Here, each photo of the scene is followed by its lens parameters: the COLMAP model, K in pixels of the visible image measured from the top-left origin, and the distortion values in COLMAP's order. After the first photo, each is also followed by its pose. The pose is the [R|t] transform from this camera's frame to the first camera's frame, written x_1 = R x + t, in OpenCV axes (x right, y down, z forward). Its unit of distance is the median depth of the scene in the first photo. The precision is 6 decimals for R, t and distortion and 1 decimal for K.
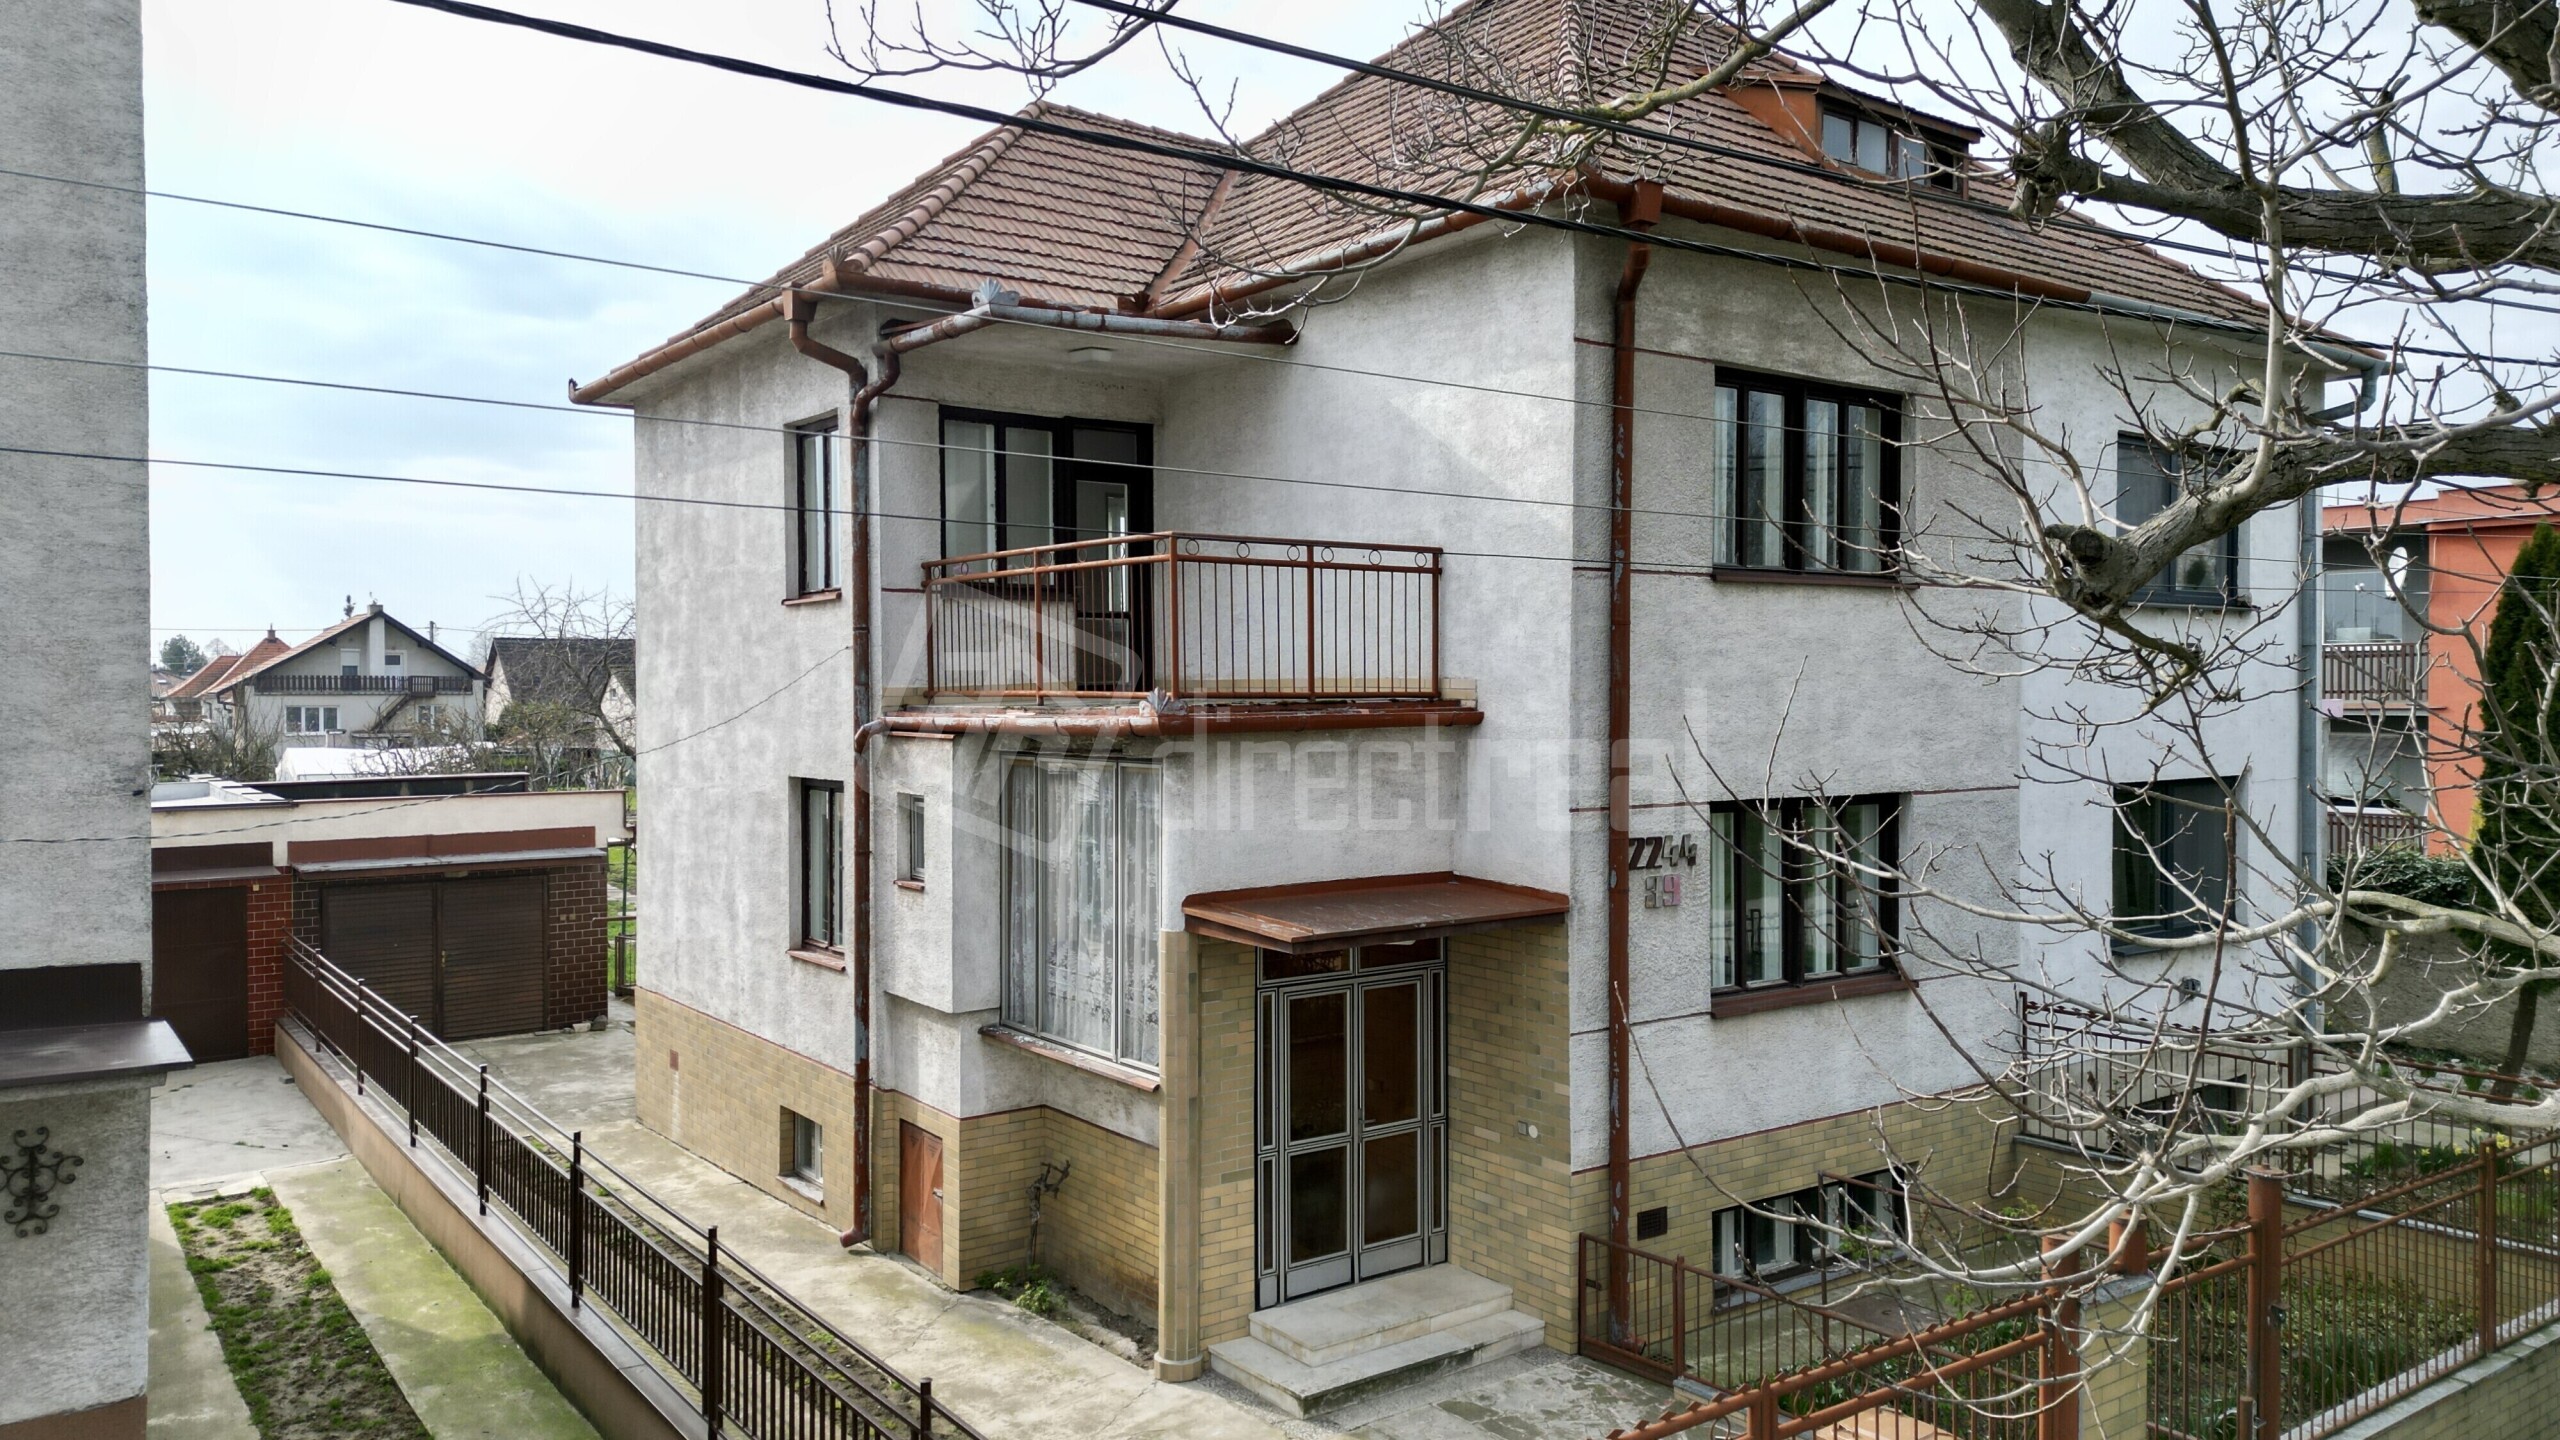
lens RADIAL K [[1813.0, 0, 1280.0], [0, 1813.0, 720.0], [0, 0, 1]] dist [0.069500, -0.045525]
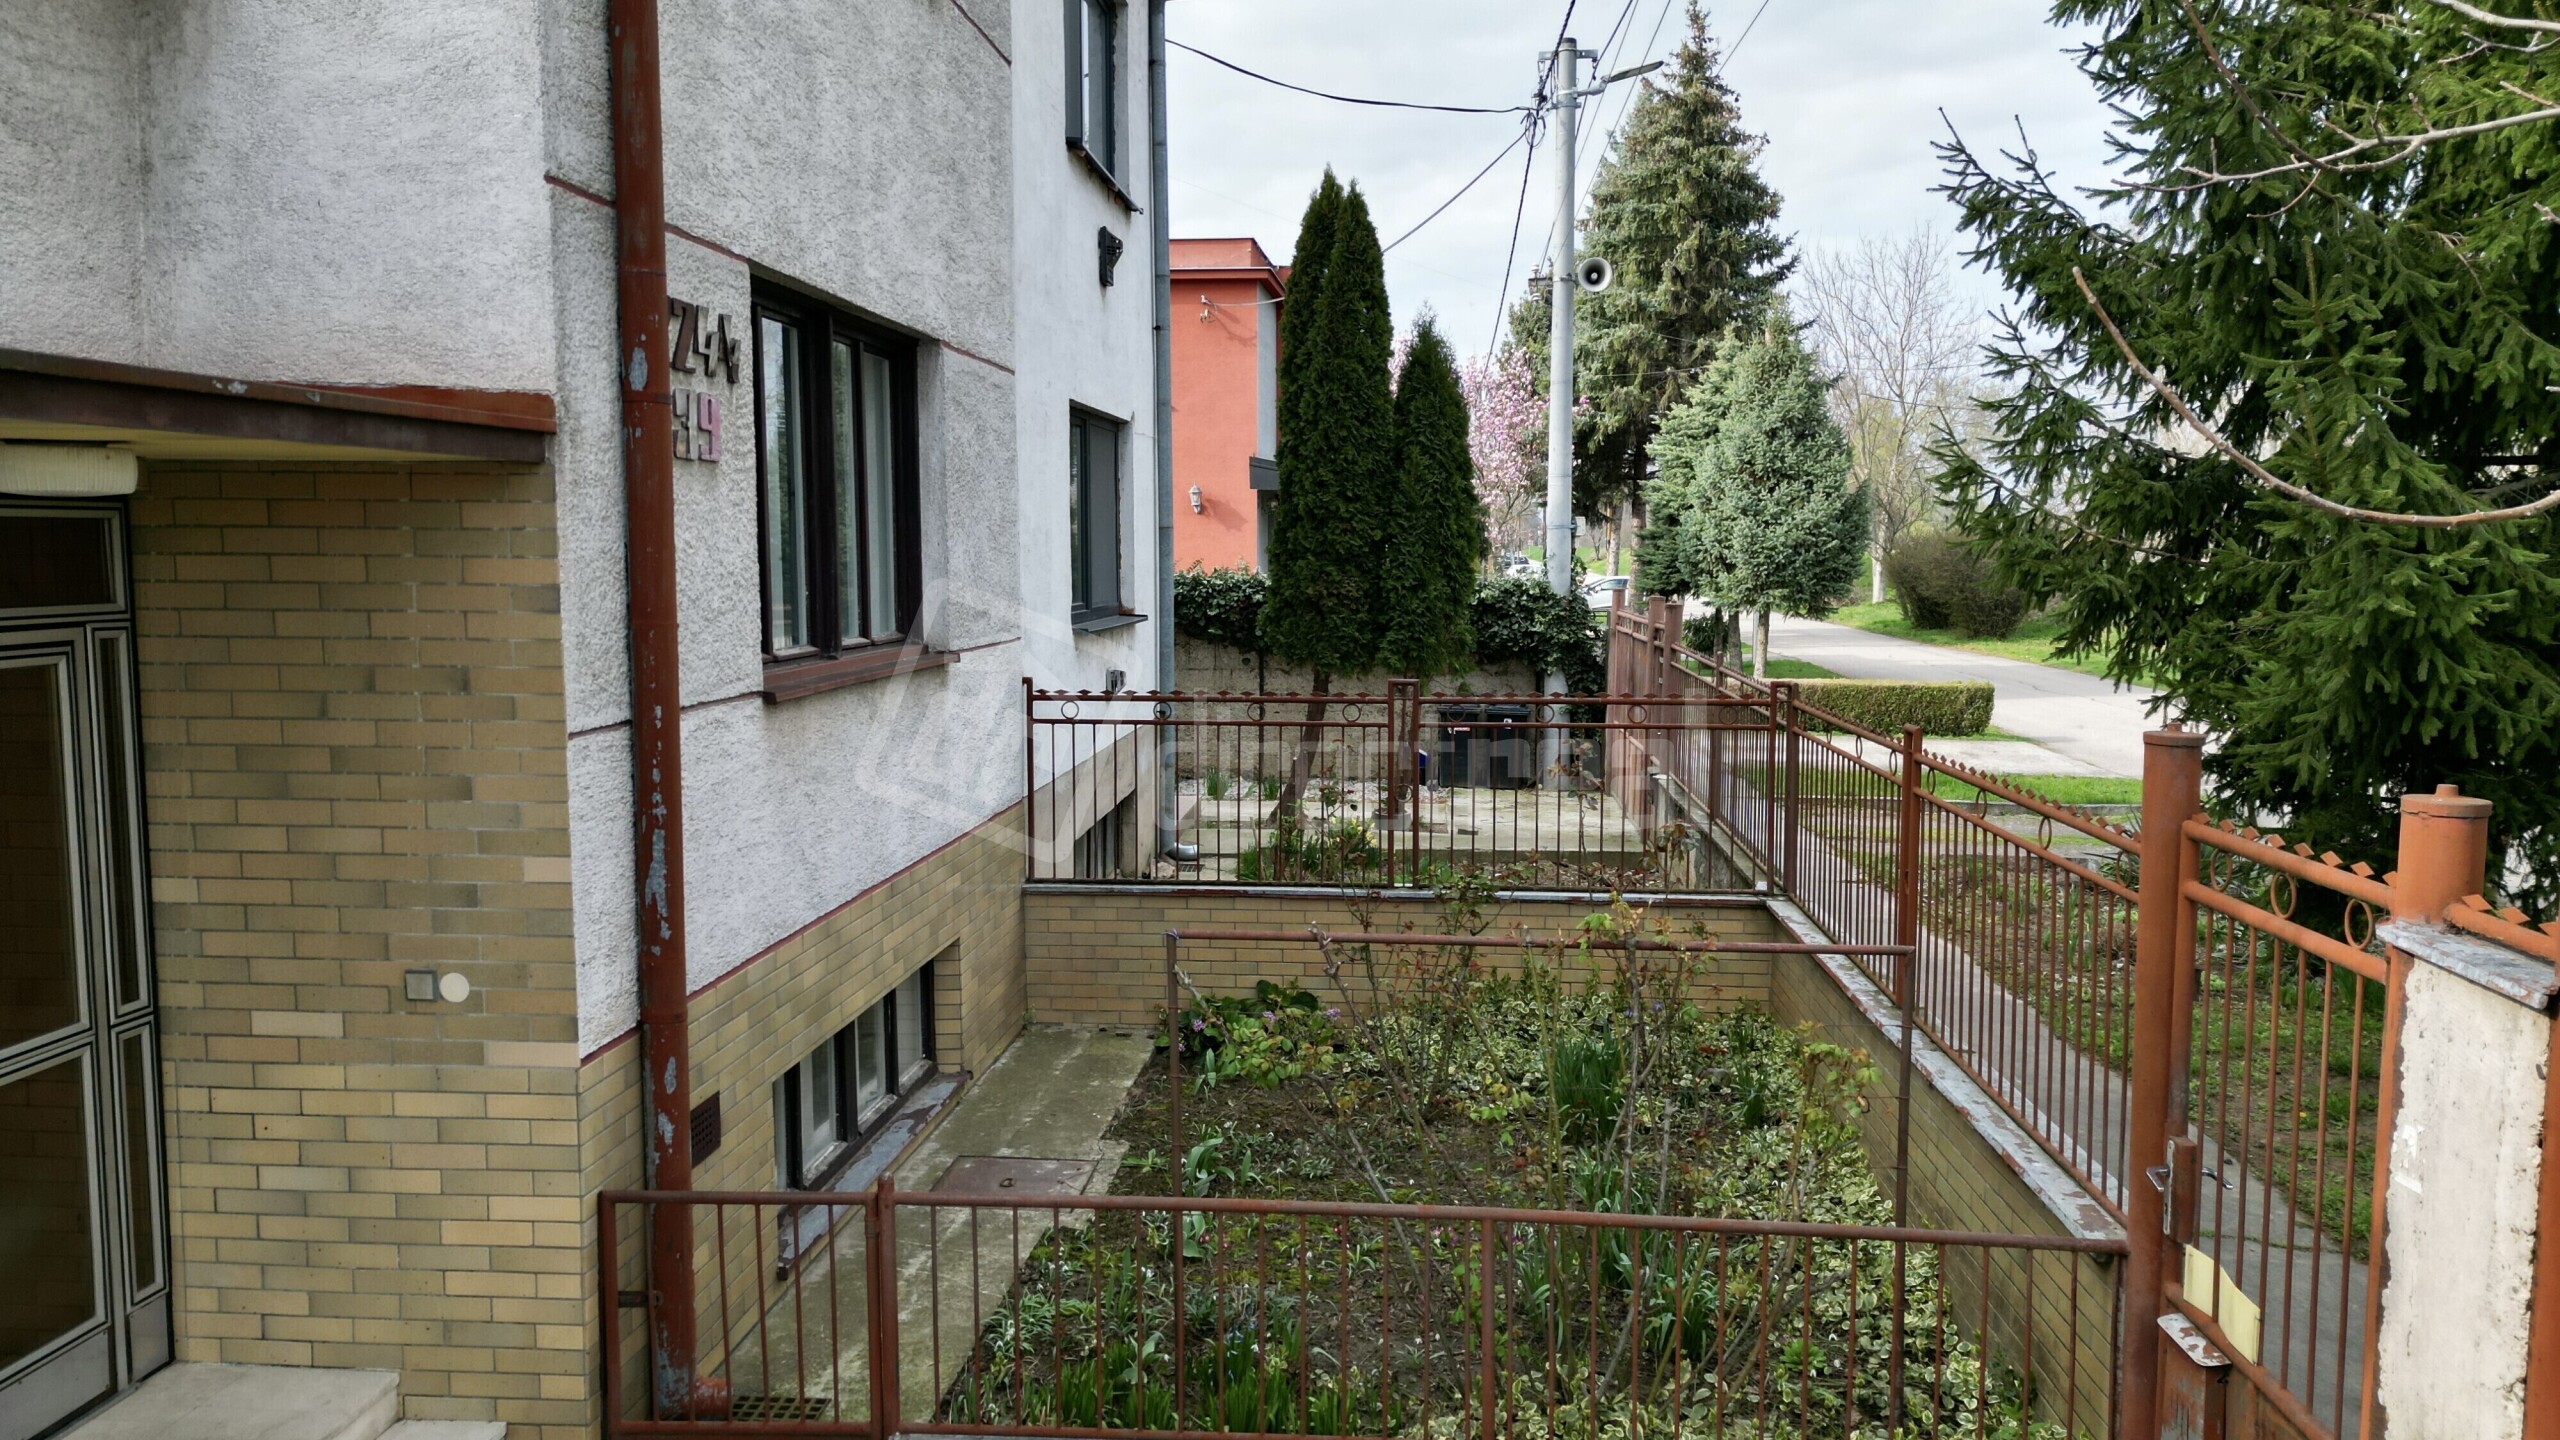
lens RADIAL K [[1800.3, 0, 1280.0], [0, 1800.3, 720.0], [0, 0, 1]] dist [0.083104, -0.069407]
pose [[0.660488, -0.070044, 0.747562, -0.040623], [0.012375, 0.996520, 0.082436, 0.127546], [-0.750735, -0.045197, 0.659056, 0.562160]]
